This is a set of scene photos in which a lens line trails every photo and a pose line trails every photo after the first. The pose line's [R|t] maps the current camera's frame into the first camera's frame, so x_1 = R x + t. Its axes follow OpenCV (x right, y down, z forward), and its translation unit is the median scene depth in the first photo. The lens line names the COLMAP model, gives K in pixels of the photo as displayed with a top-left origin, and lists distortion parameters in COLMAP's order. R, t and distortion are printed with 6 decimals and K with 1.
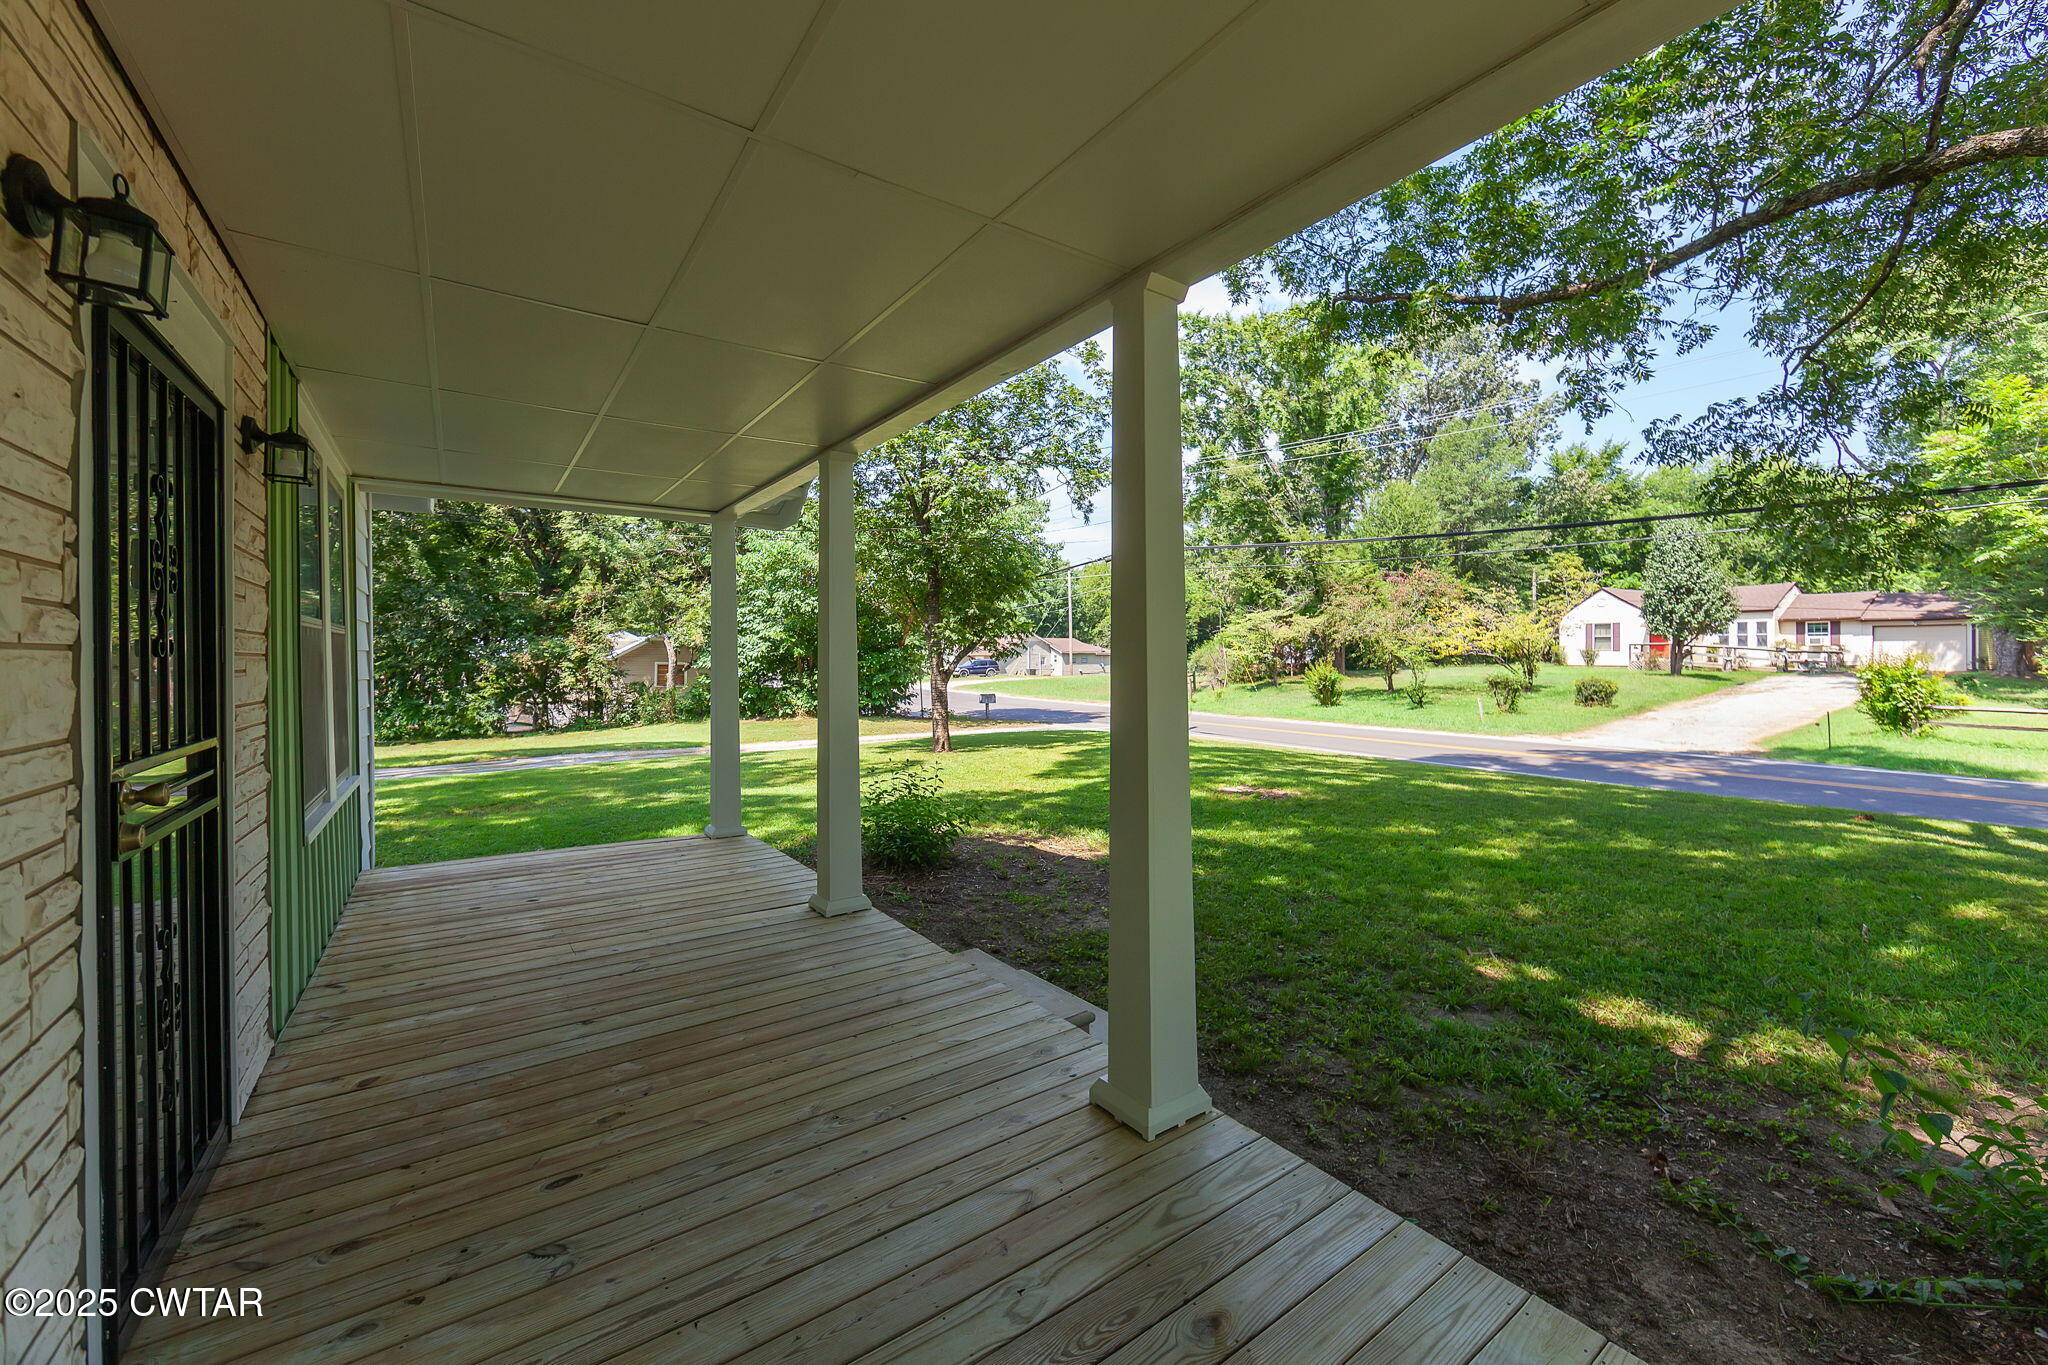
lens RADIAL K [[791.0, 0, 1031.5], [0, 791.0, 663.5], [0, 0, 1]] dist [-0.001580, 0.000071]
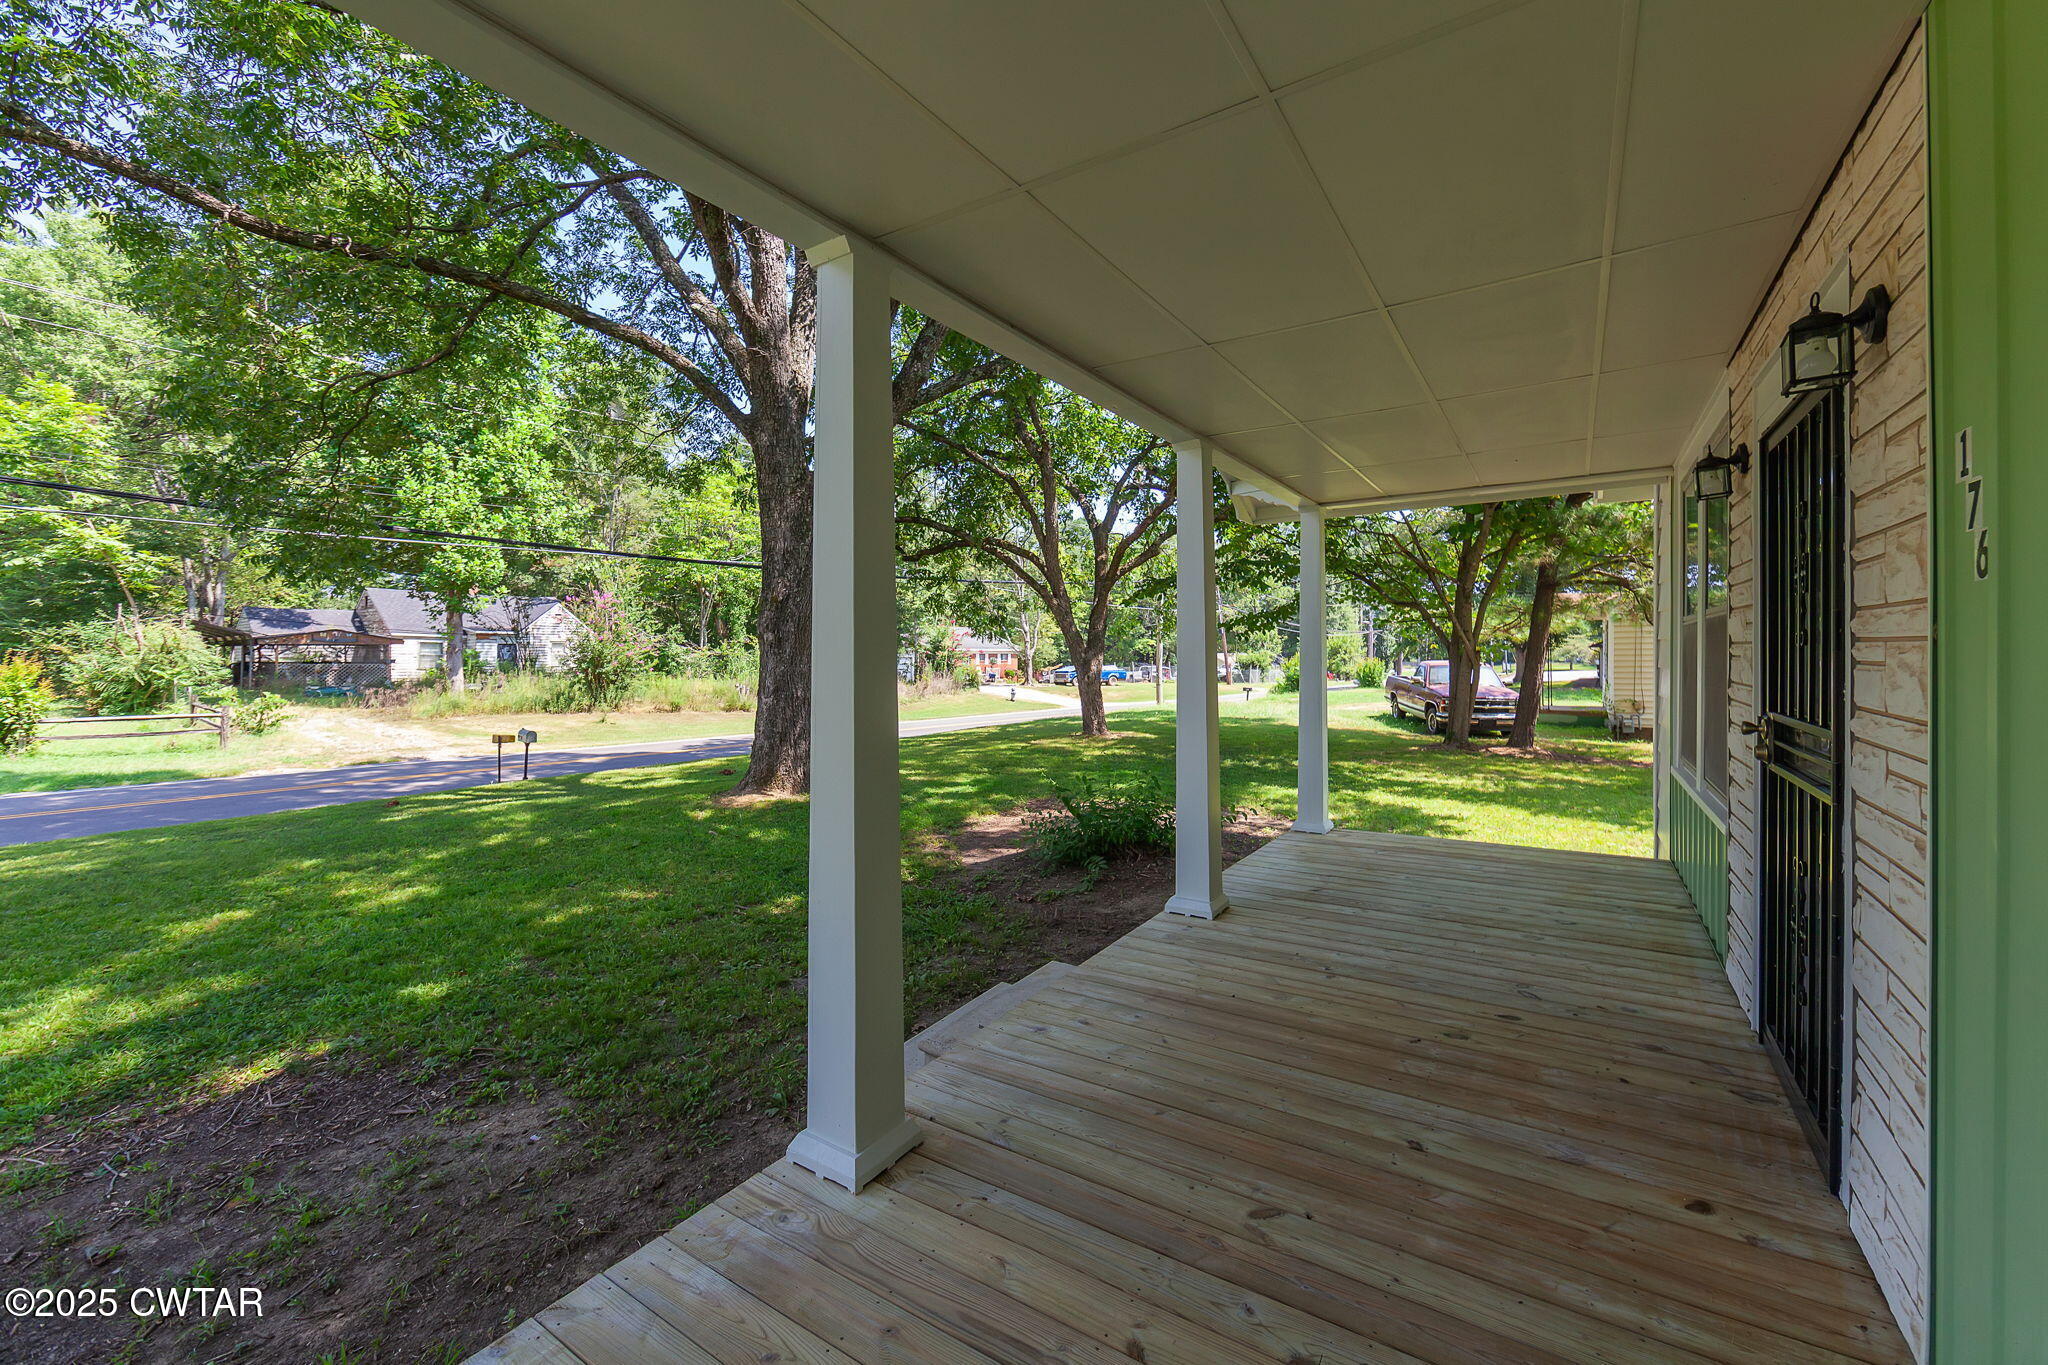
lens RADIAL K [[830.5, 0, 1029.4], [0, 830.5, 666.0], [0, 0, 1]] dist [-0.001514, -0.000554]
pose [[-0.358074, -0.005873, 0.933675, -1.135968], [0.017153, 0.999770, 0.012867, -0.012167], [-0.933536, 0.020622, -0.357891, 1.578651]]
